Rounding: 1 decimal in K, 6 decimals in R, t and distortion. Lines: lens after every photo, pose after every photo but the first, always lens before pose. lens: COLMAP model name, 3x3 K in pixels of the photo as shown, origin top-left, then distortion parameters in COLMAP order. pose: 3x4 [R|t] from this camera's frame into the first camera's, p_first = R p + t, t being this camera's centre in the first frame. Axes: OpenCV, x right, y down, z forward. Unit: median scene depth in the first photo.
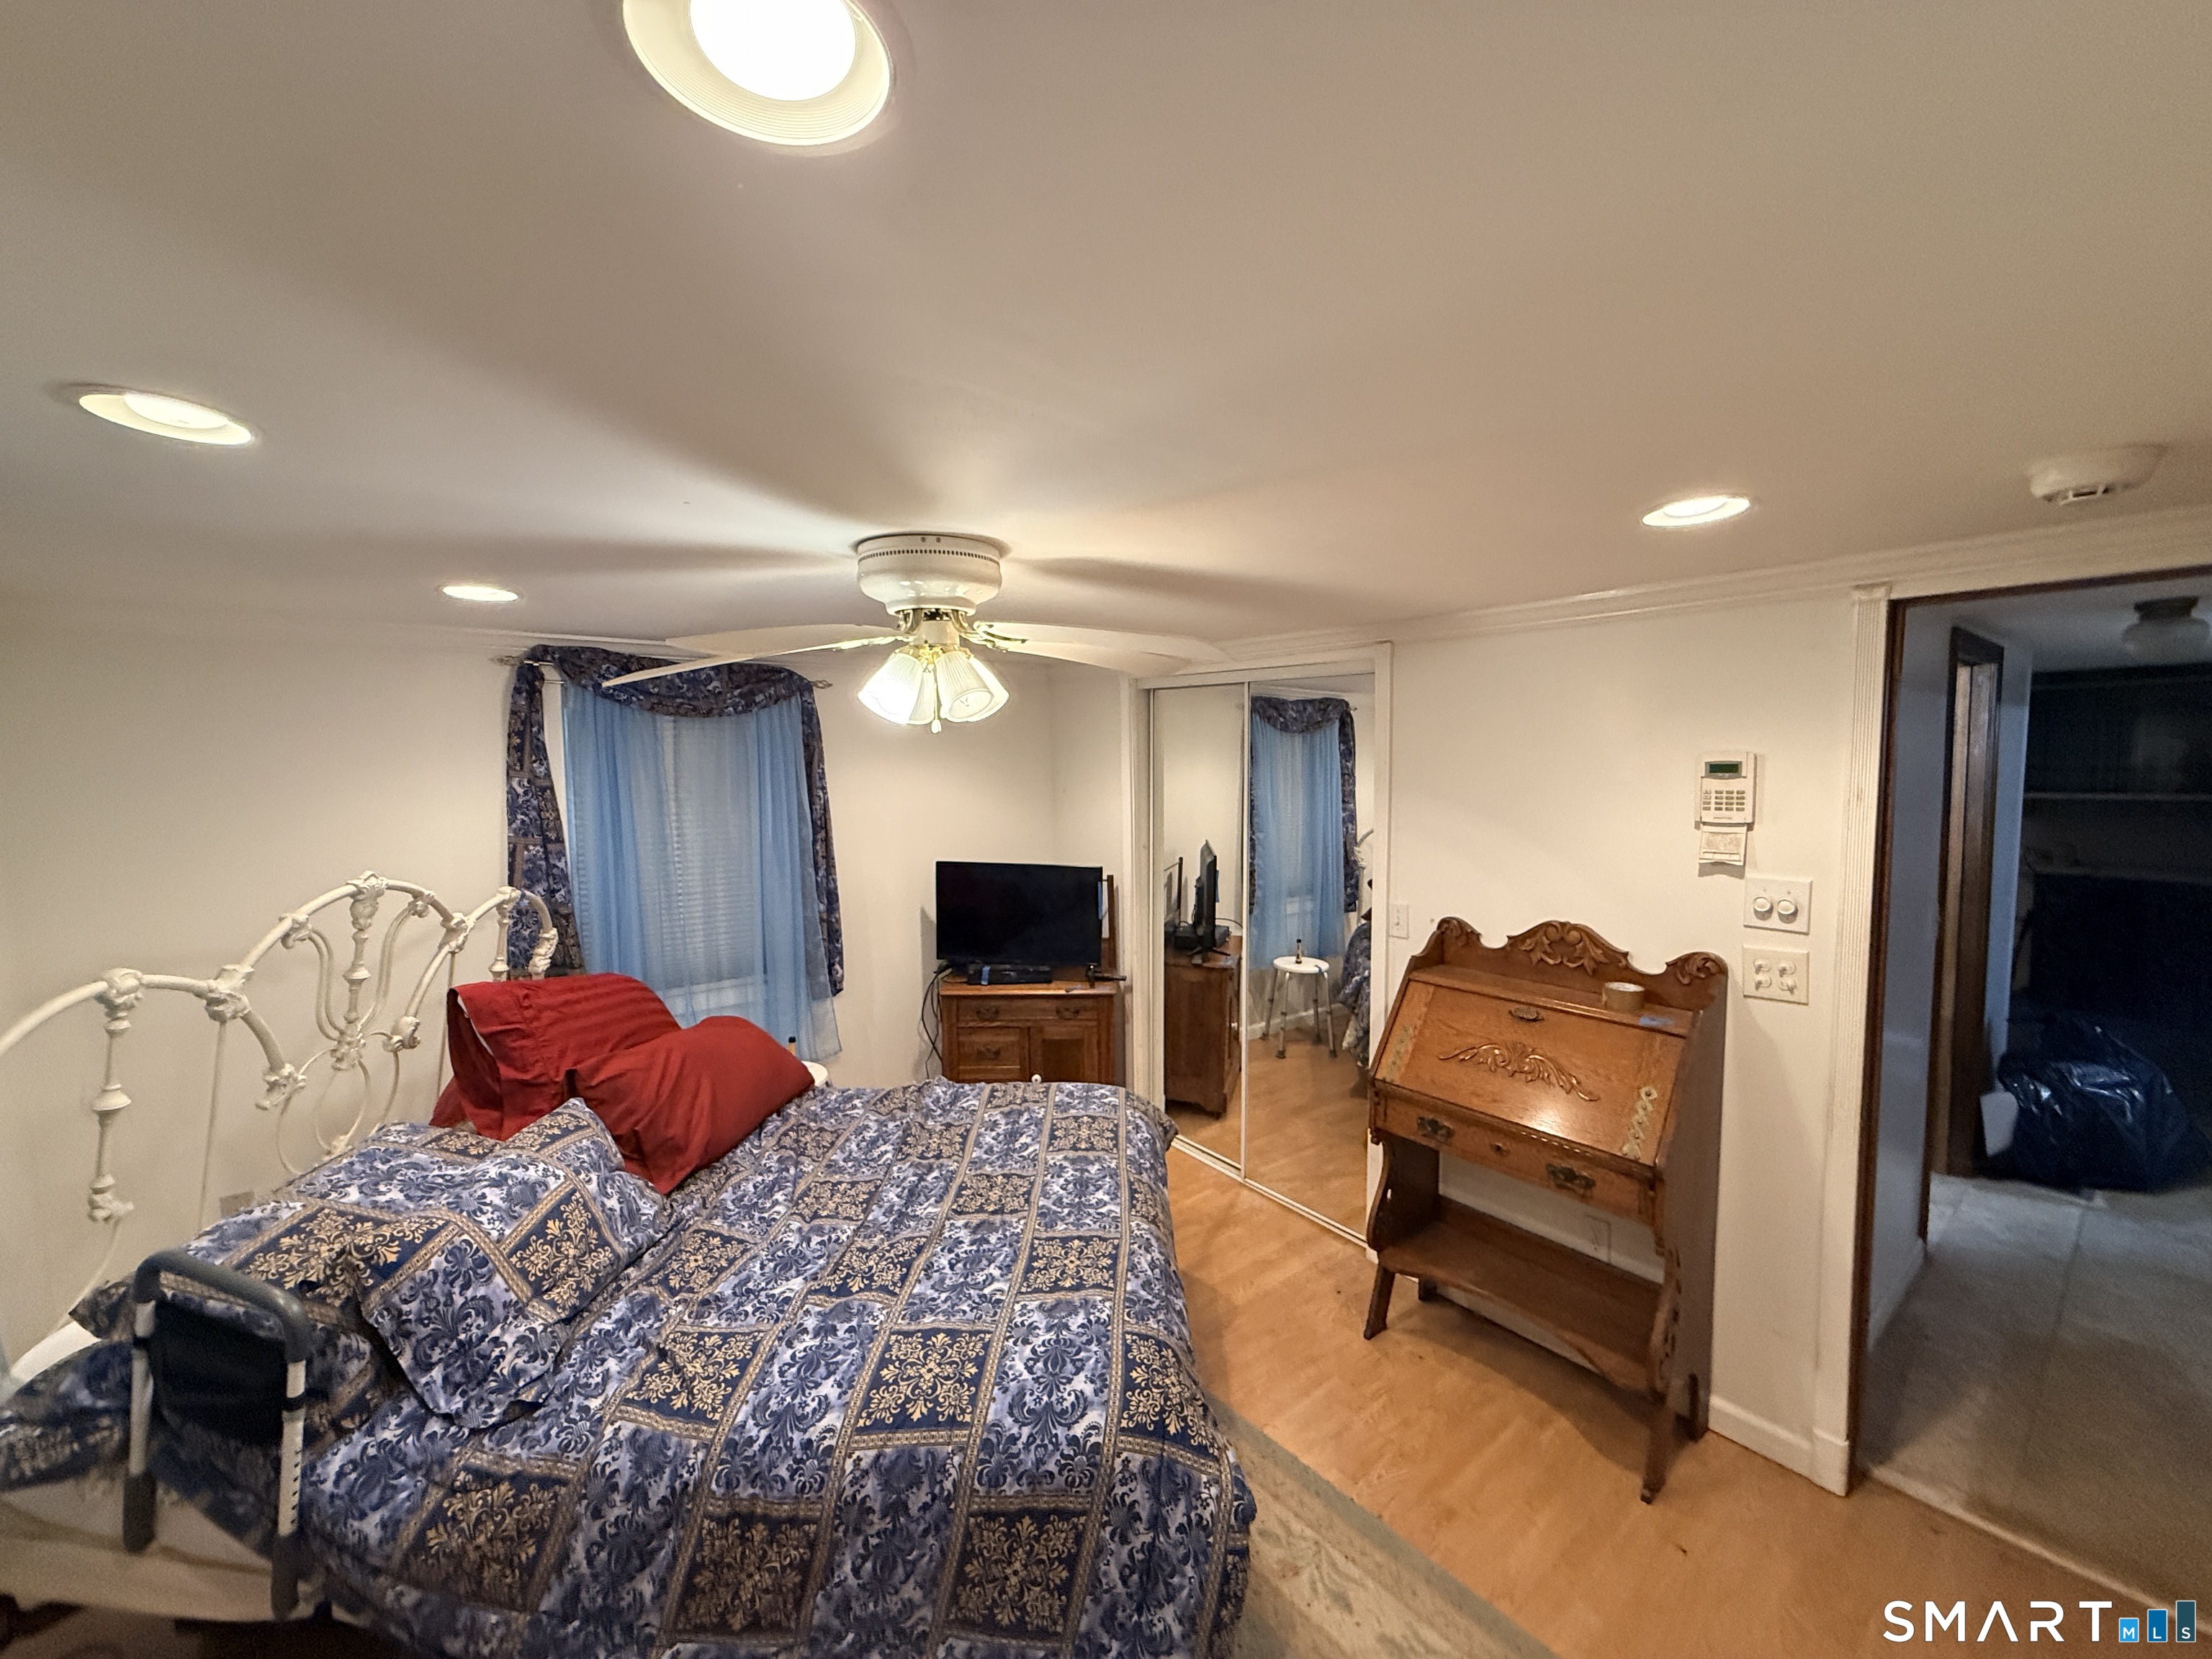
lens RADIAL K [[879.6, 0, 1098.9], [0, 879.6, 817.3], [0, 0, 1]] dist [0.001048, -0.000626]
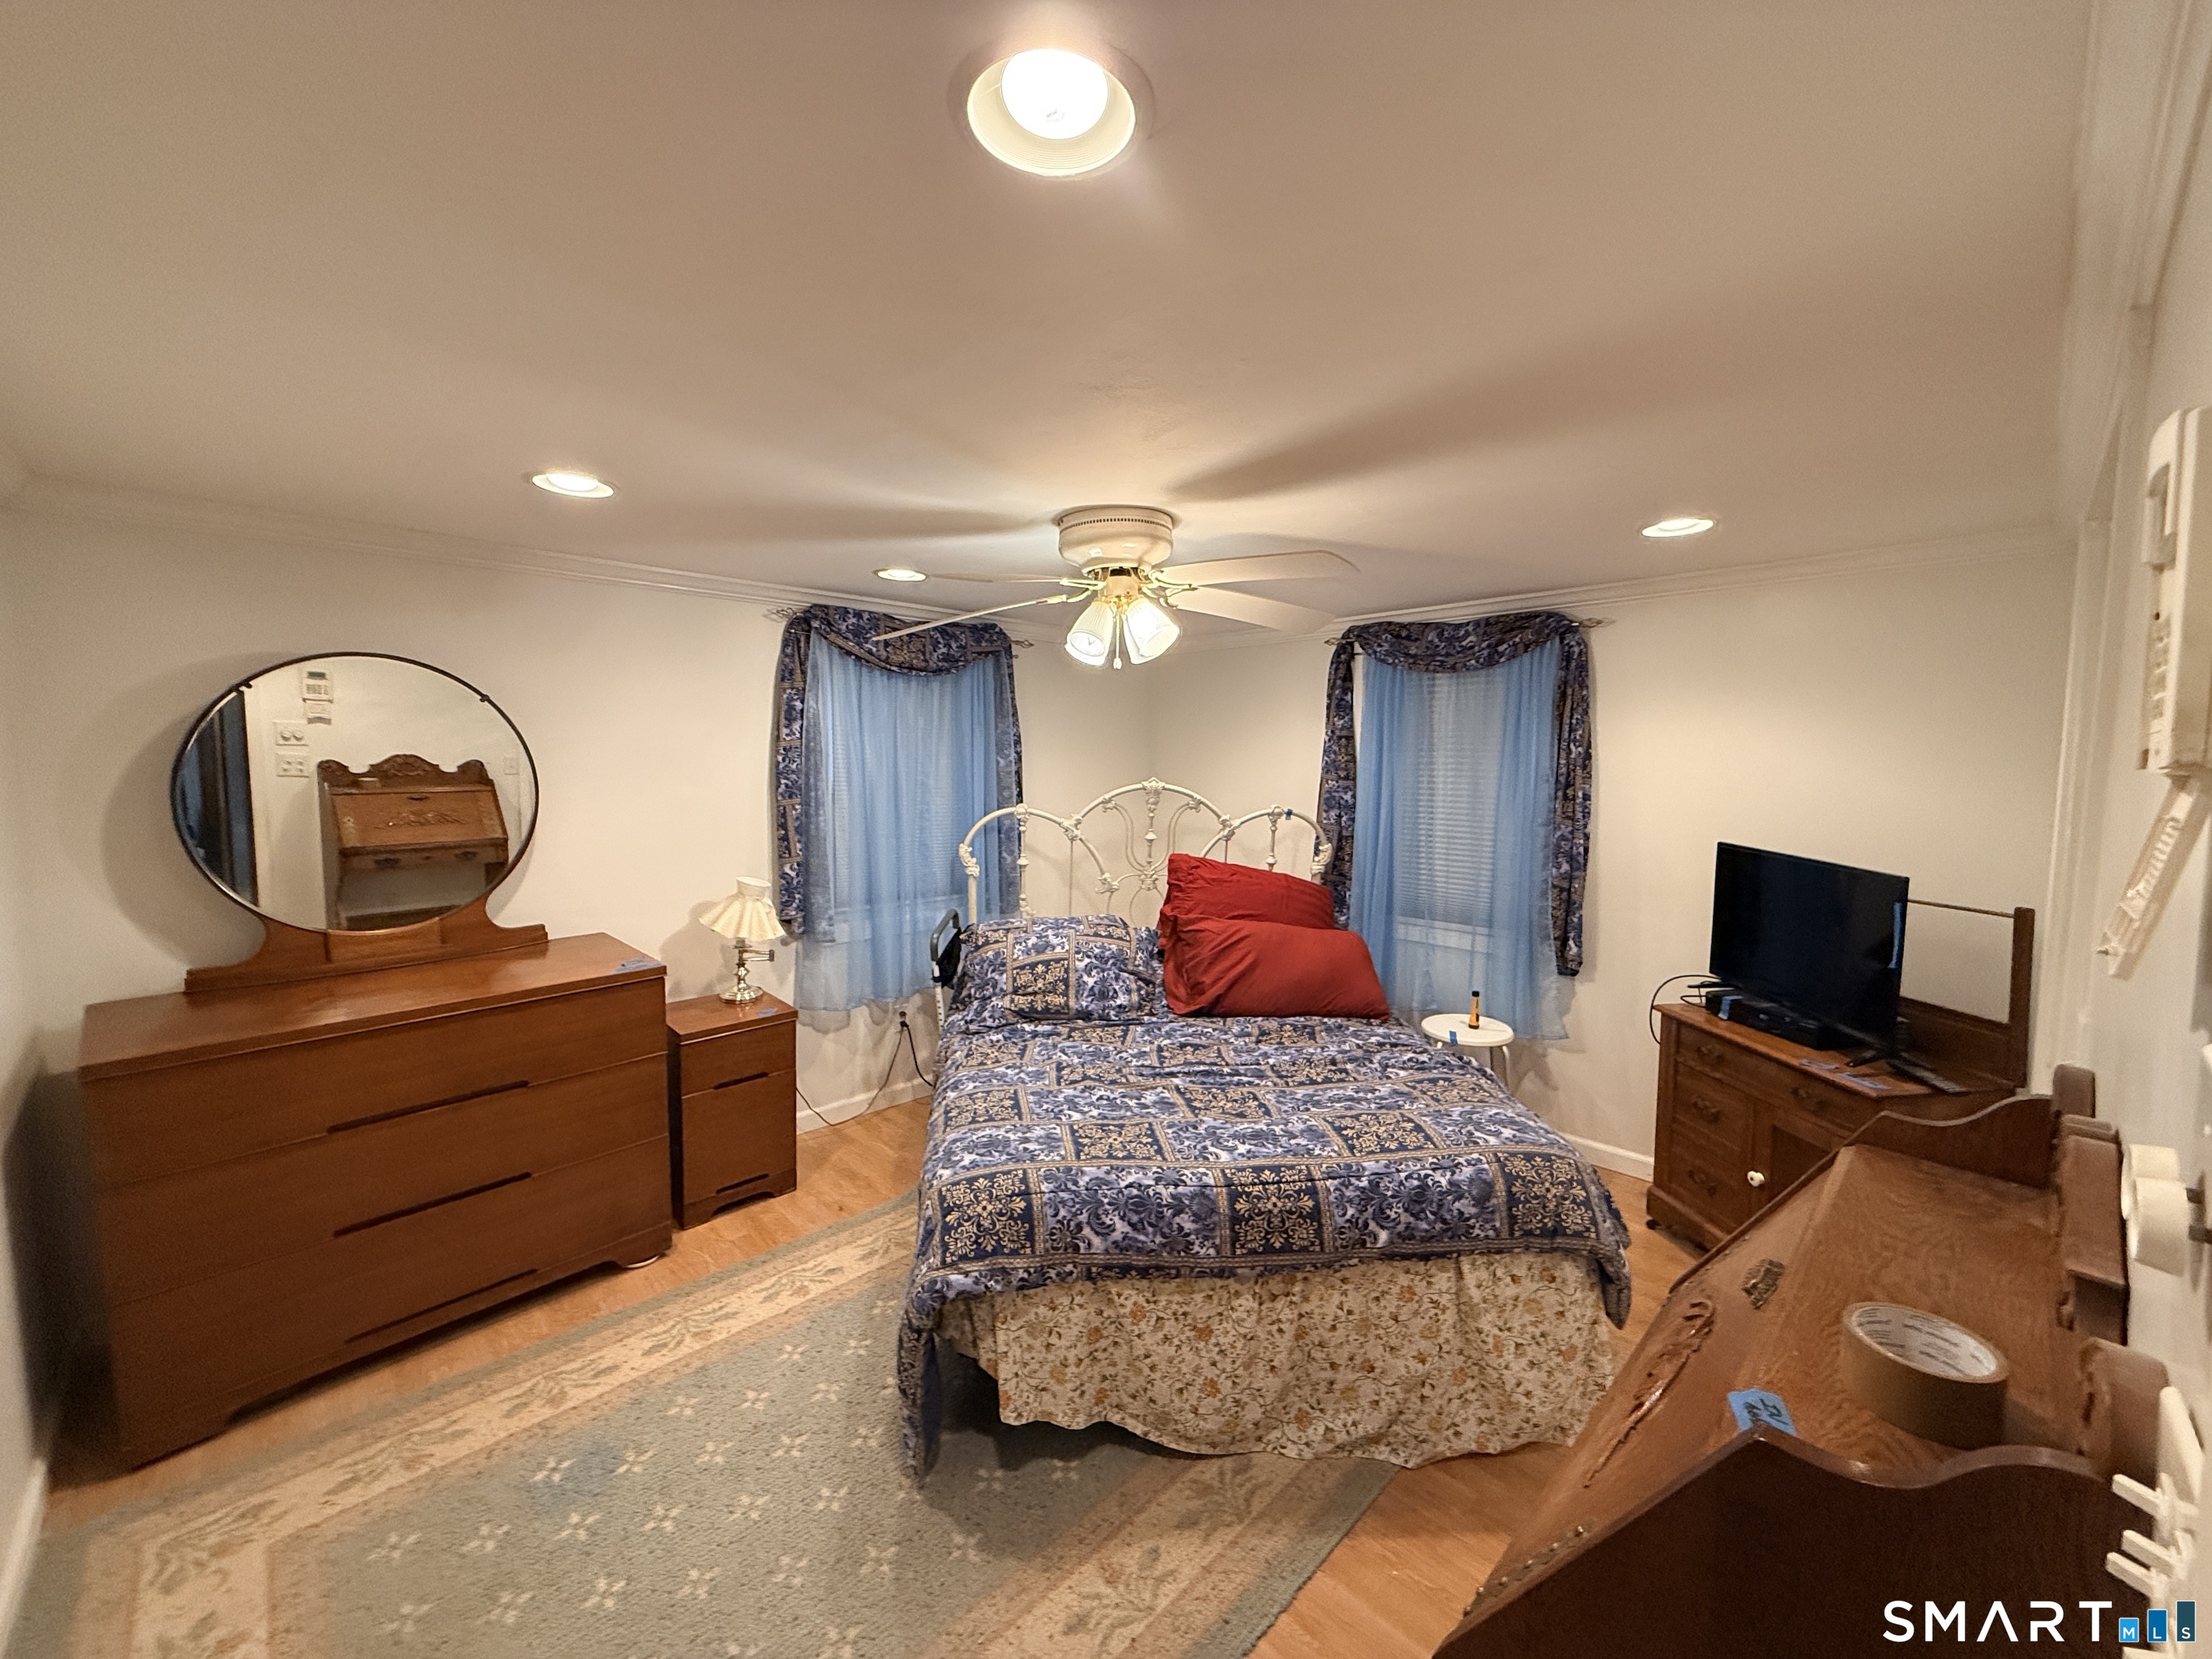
lens RADIAL K [[879.6, 0, 1098.2], [0, 879.6, 825.5], [0, 0, 1]] dist [0.001048, -0.000626]
pose [[0.096729, 0.087540, -0.991454, 0.922909], [-0.069681, 0.994276, 0.080991, 0.023272], [0.992869, 0.061251, 0.102275, 0.756234]]
